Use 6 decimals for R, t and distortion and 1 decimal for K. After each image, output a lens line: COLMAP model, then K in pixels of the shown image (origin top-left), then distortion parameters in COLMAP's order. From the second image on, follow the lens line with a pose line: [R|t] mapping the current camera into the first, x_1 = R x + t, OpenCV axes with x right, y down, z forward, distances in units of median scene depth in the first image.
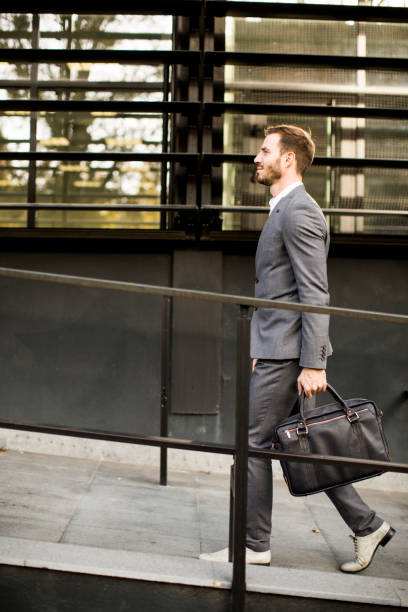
lens RADIAL K [[1002.4, 0, 204.0], [0, 1002.4, 306.0], [0, 0, 1]] dist [0.017453, 0.076694]
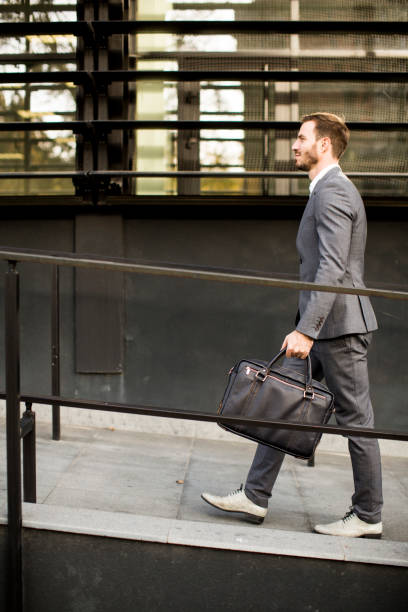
lens RADIAL K [[1016.3, 0, 204.0], [0, 1016.3, 306.0], [0, 0, 1]] dist [-0.026635, 0.051848]
pose [[0.996492, -0.009893, -0.083100, 0.153453], [0.012275, 0.999527, 0.028201, 0.008170], [0.082781, -0.029122, 0.996142, -0.030056]]
